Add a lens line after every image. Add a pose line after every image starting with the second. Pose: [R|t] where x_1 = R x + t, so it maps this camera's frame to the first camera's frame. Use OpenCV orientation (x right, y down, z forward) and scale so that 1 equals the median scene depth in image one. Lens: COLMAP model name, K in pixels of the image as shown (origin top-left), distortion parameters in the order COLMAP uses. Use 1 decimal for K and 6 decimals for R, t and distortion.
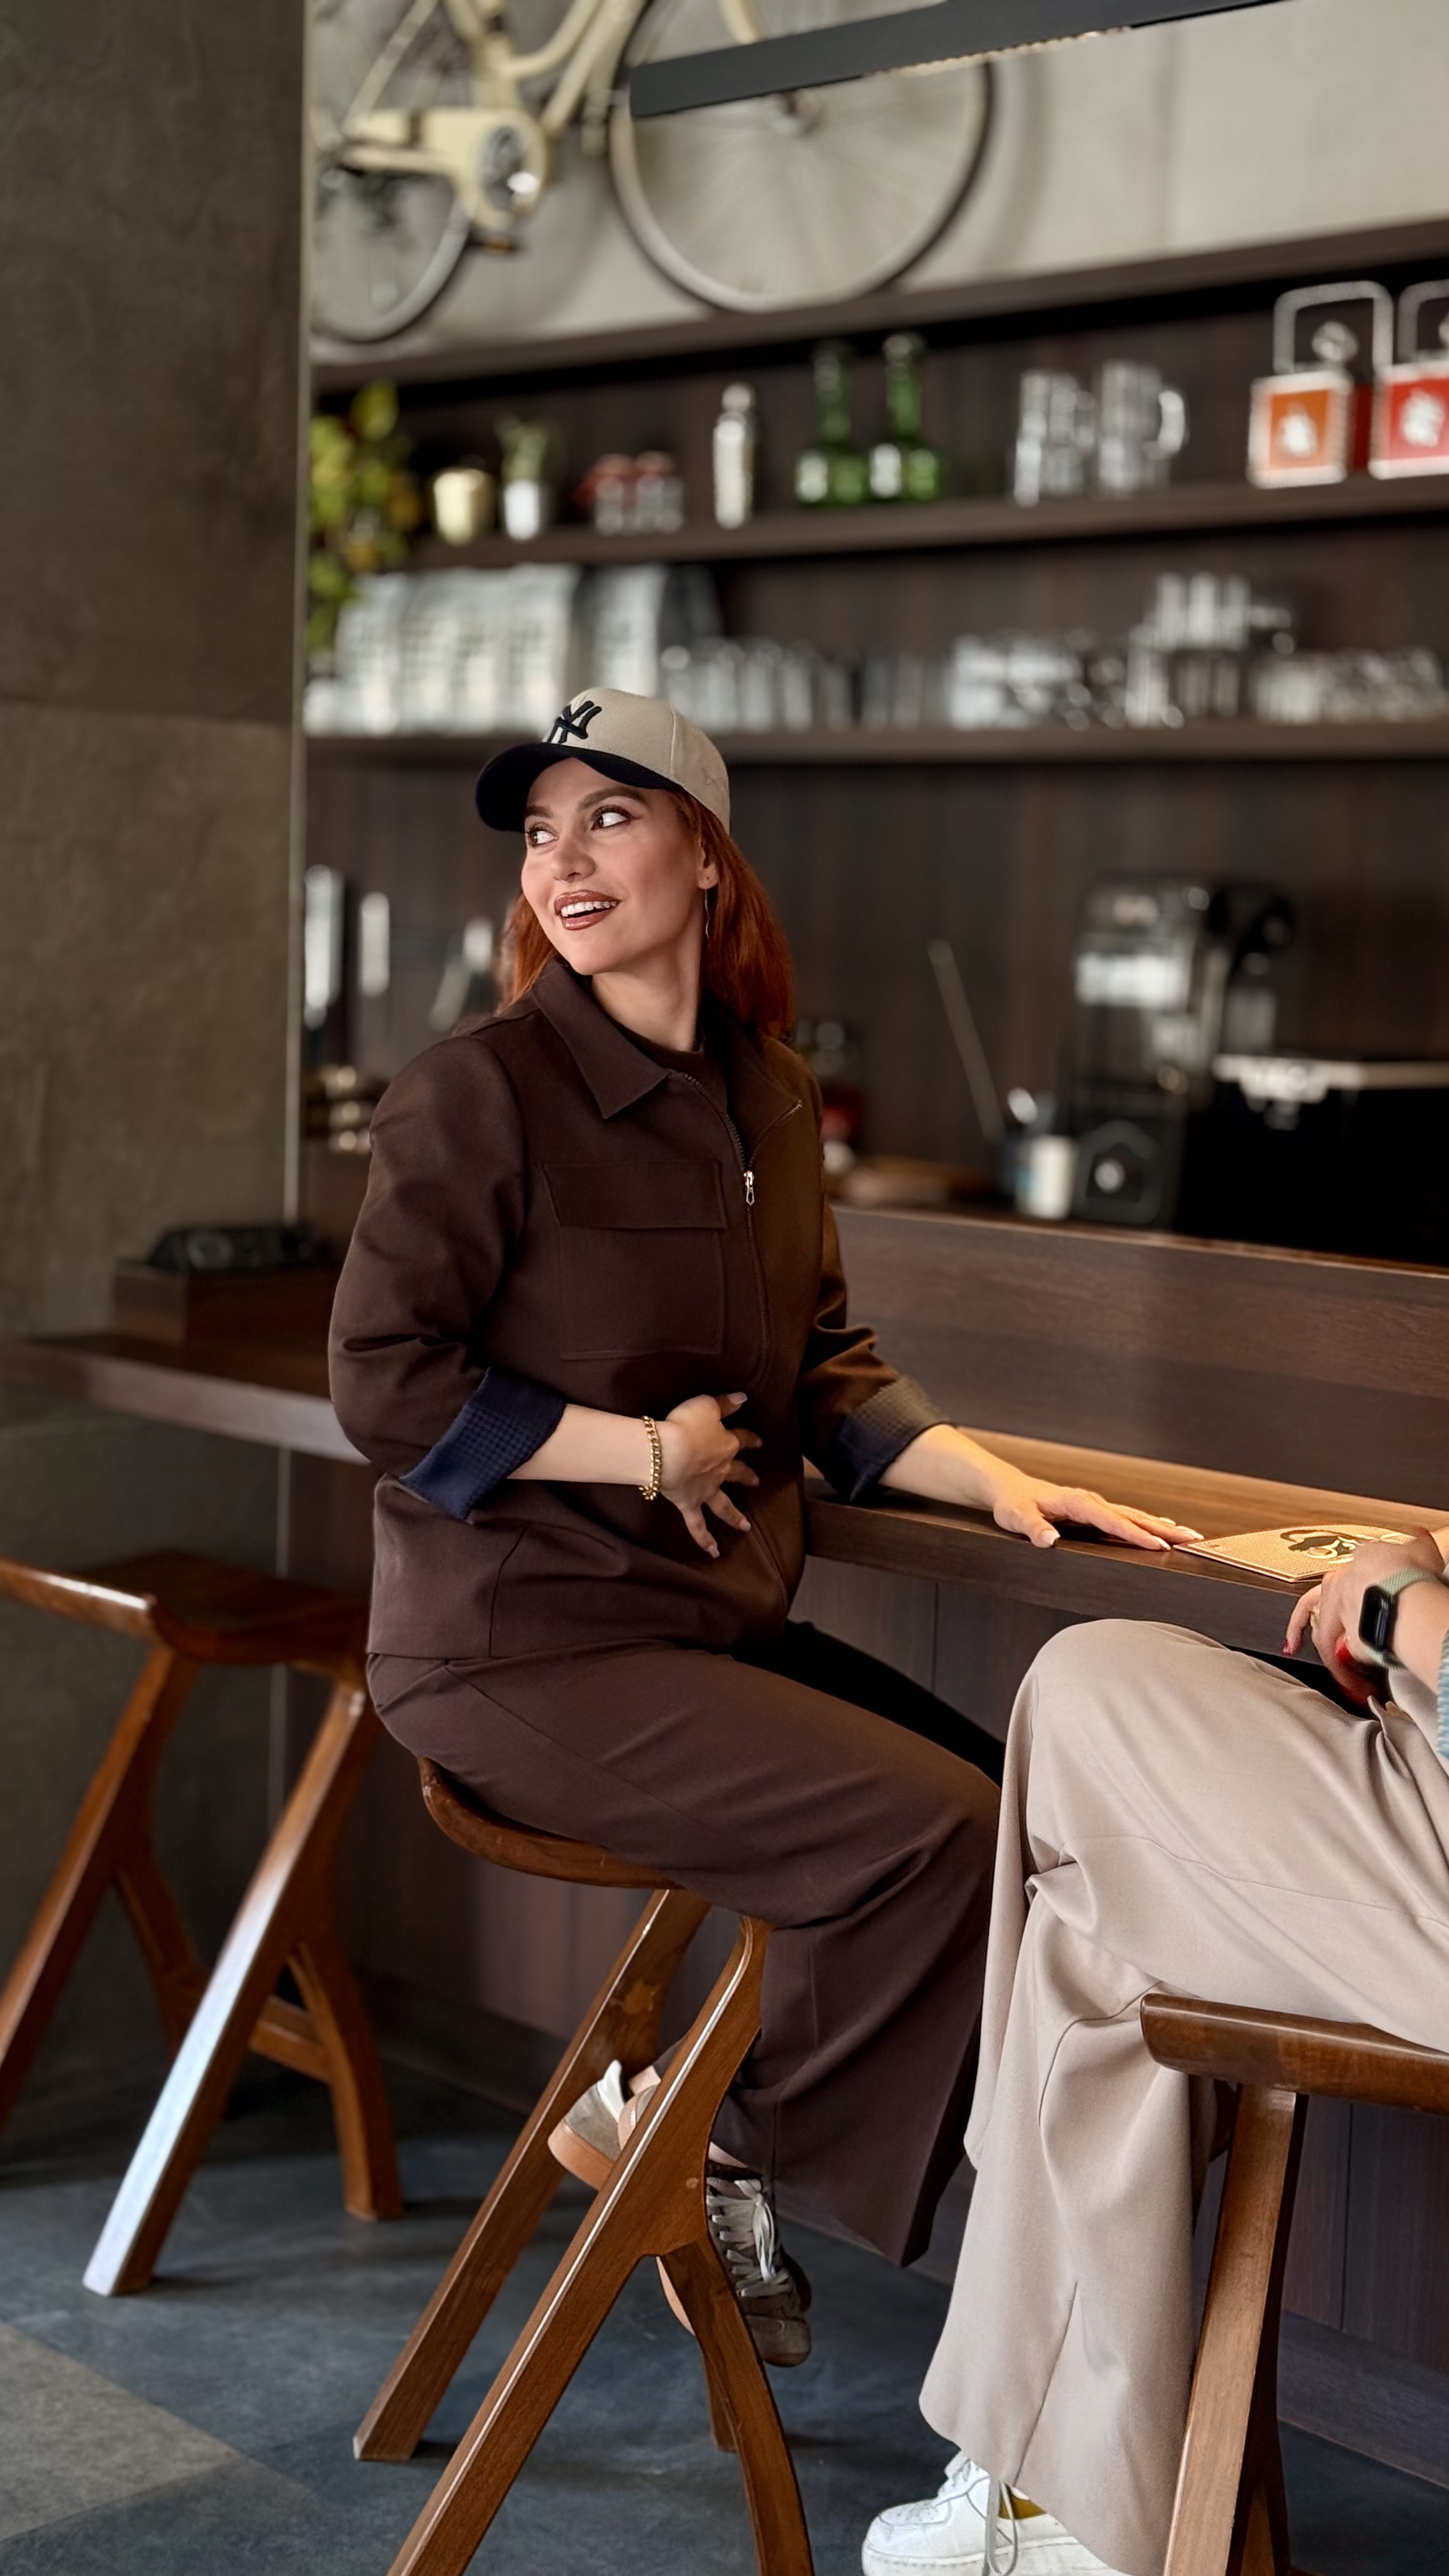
lens RADIAL K [[3310.1, 0, 724.5], [0, 3310.1, 1288.0], [0, 0, 1]] dist [0.023652, 0.074196]
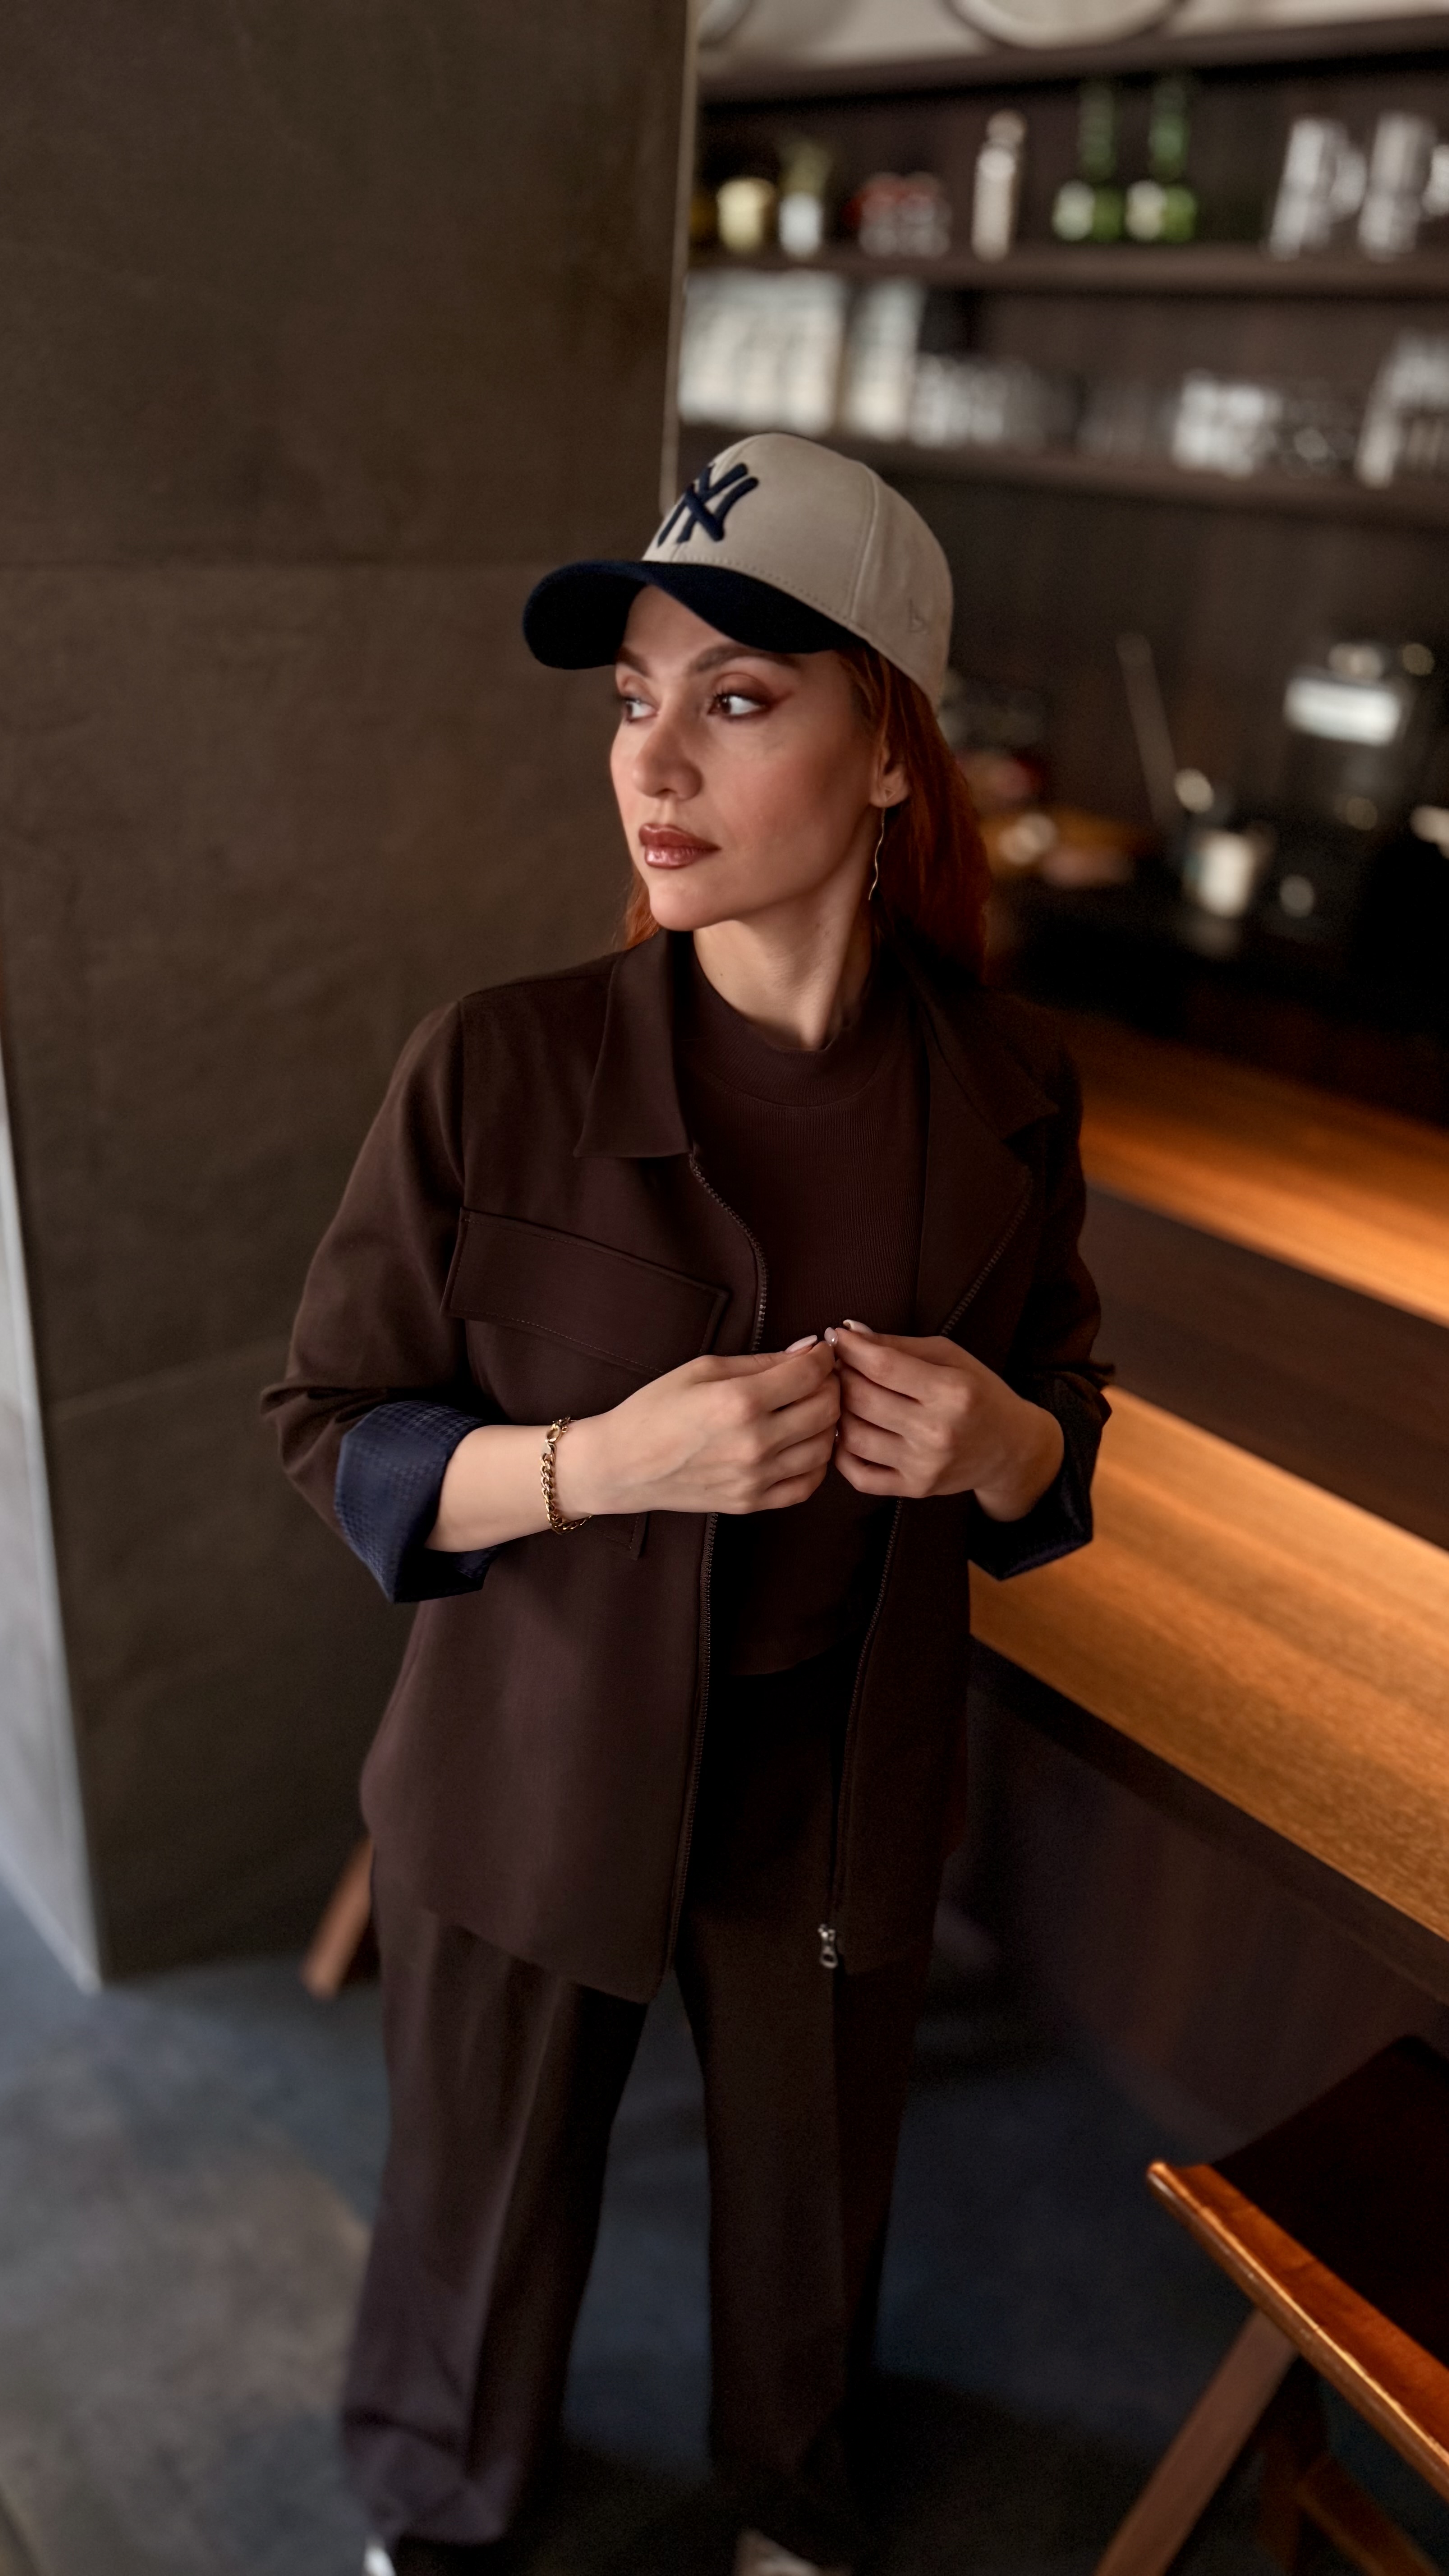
lens RADIAL K [[1814.8, 0, 724.5], [0, 1814.8, 1288.0], [0, 0, 1]] dist [0.007678, -0.044974]
pose [[0.998383, 0.050048, -0.026946, -0.060654], [-0.038648, 0.945326, 0.323830, -0.098800], [0.041680, -0.322265, 0.945732, 0.314387]]
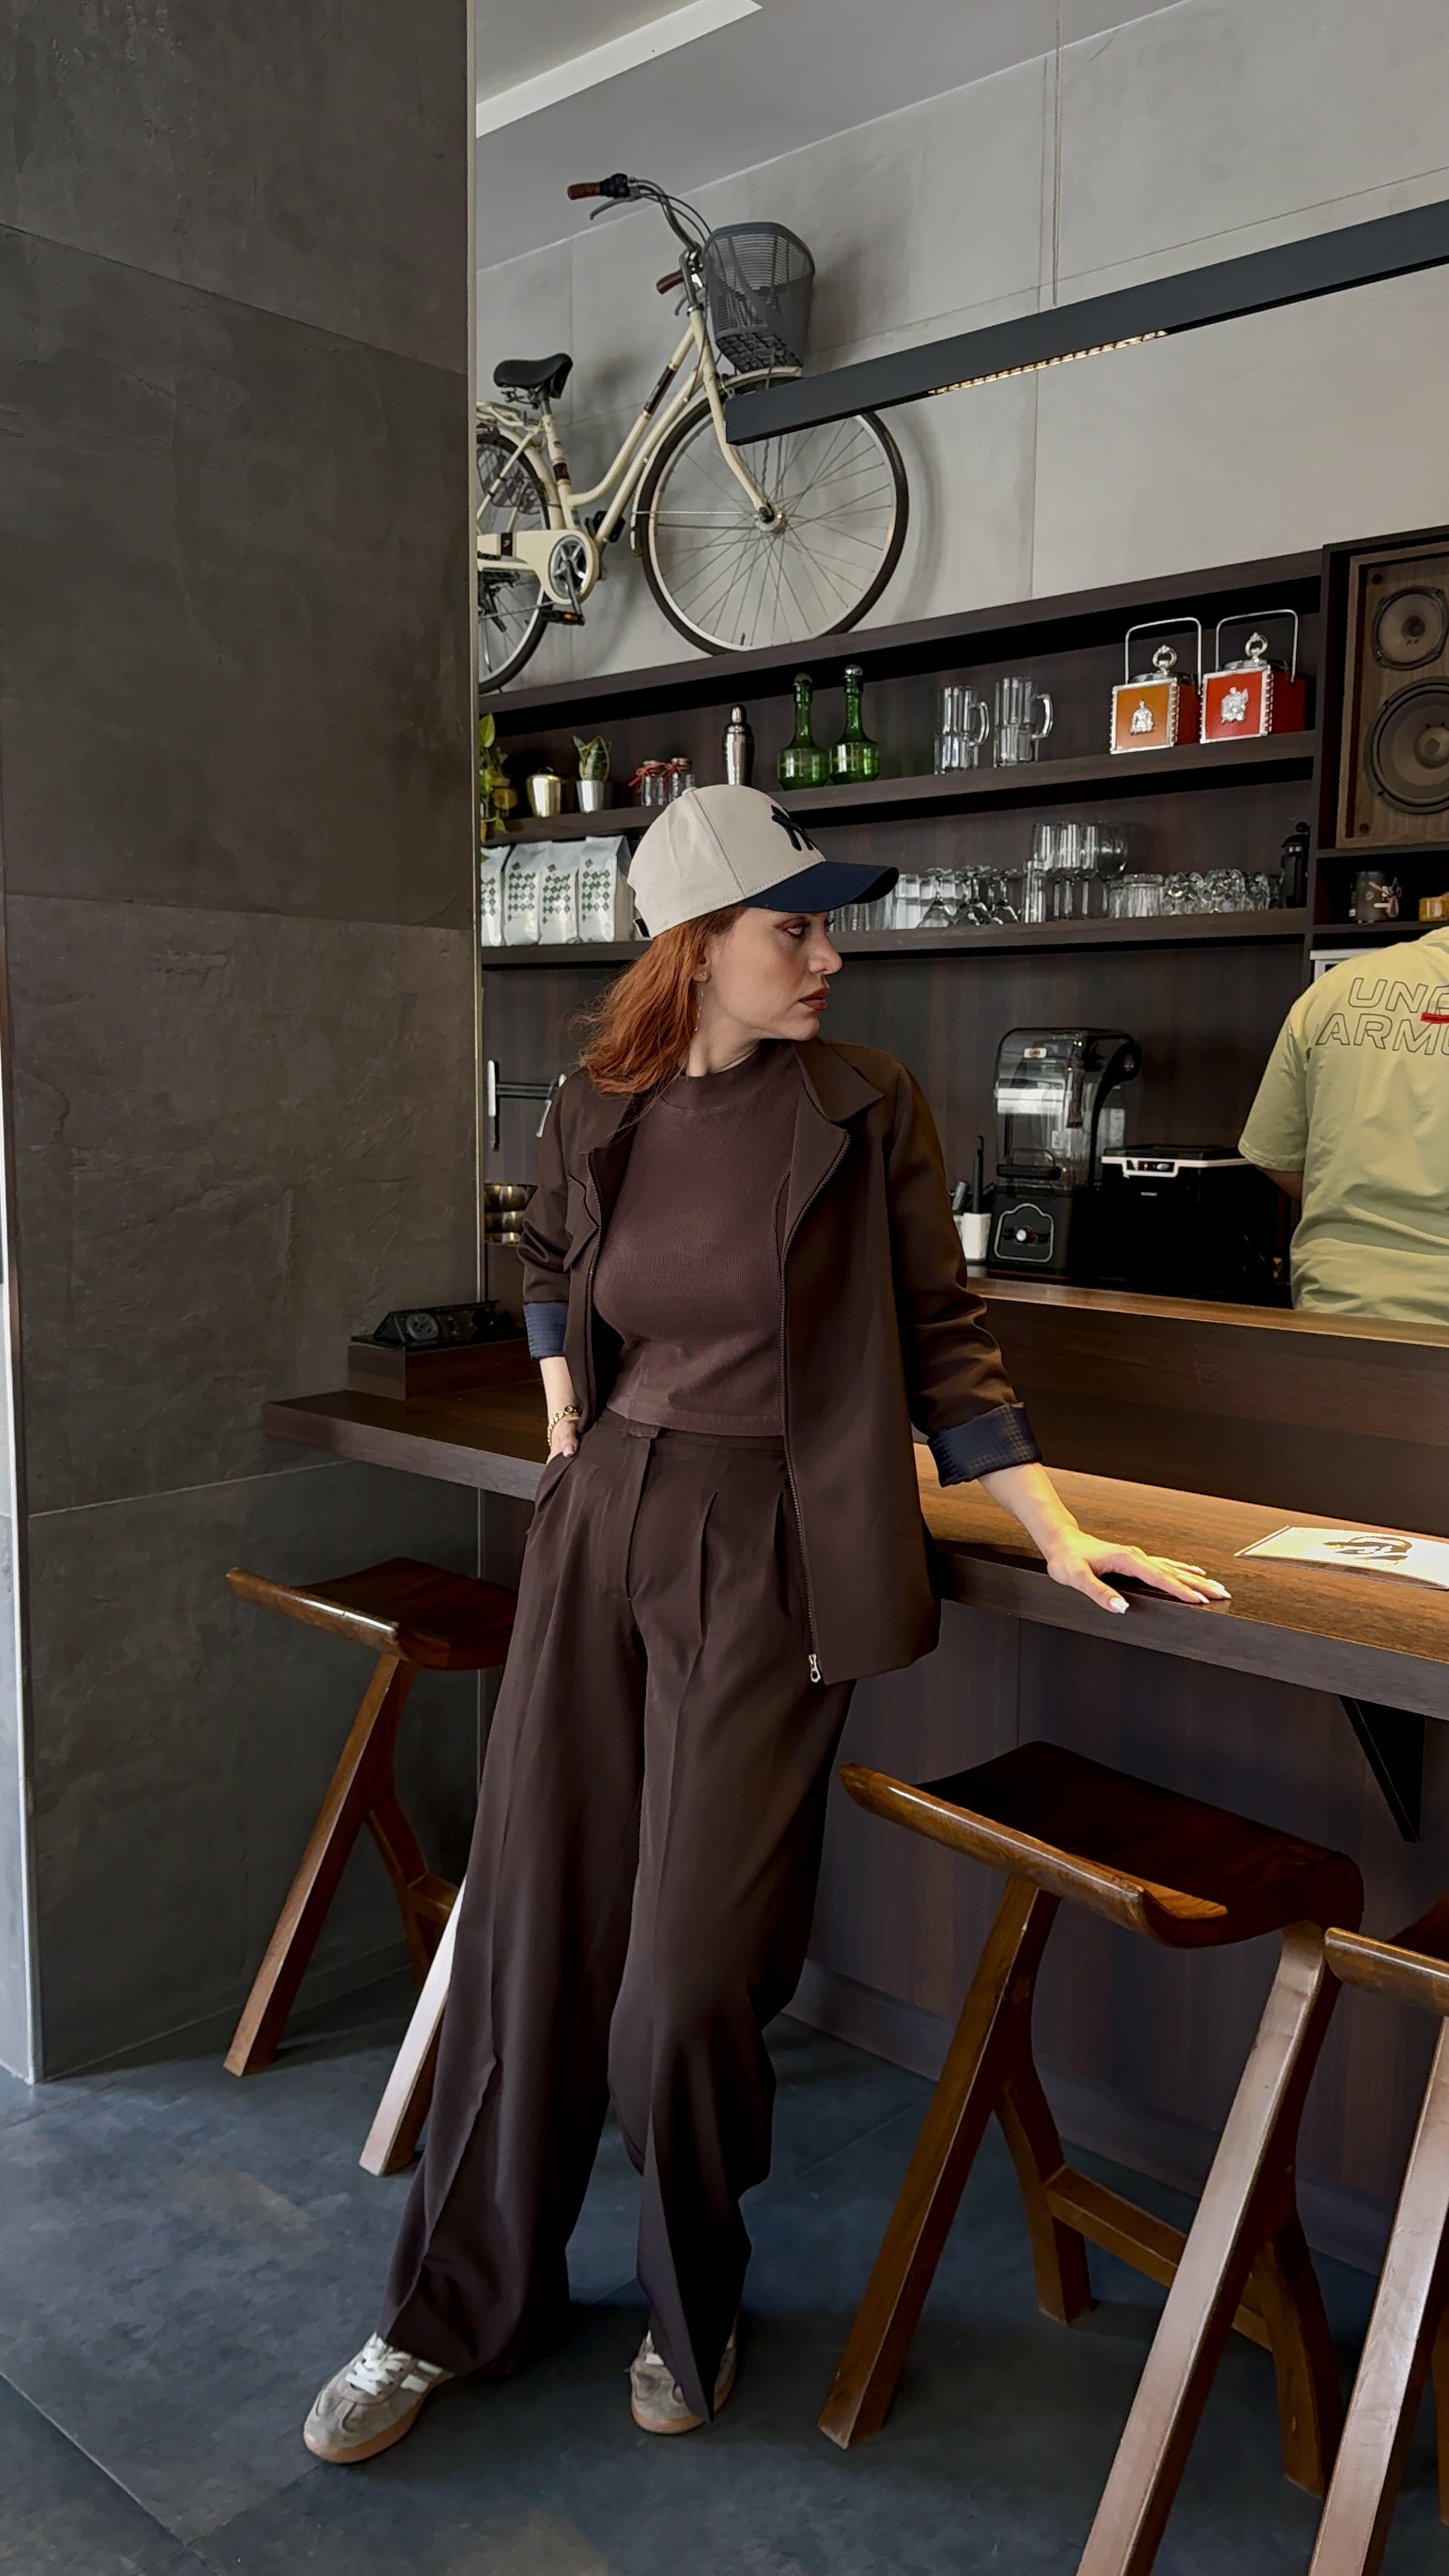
lens RADIAL K [[1904.8, 0, 724.5], [0, 1904.8, 1288.0], [0, 0, 1]] dist [0.108678, -0.312122]
pose [[0.999040, -0.031347, 0.030586, -0.038654], [0.031224, 0.999502, 0.004503, -0.018035], [-0.030712, -0.003544, 0.999522, 0.158269]]
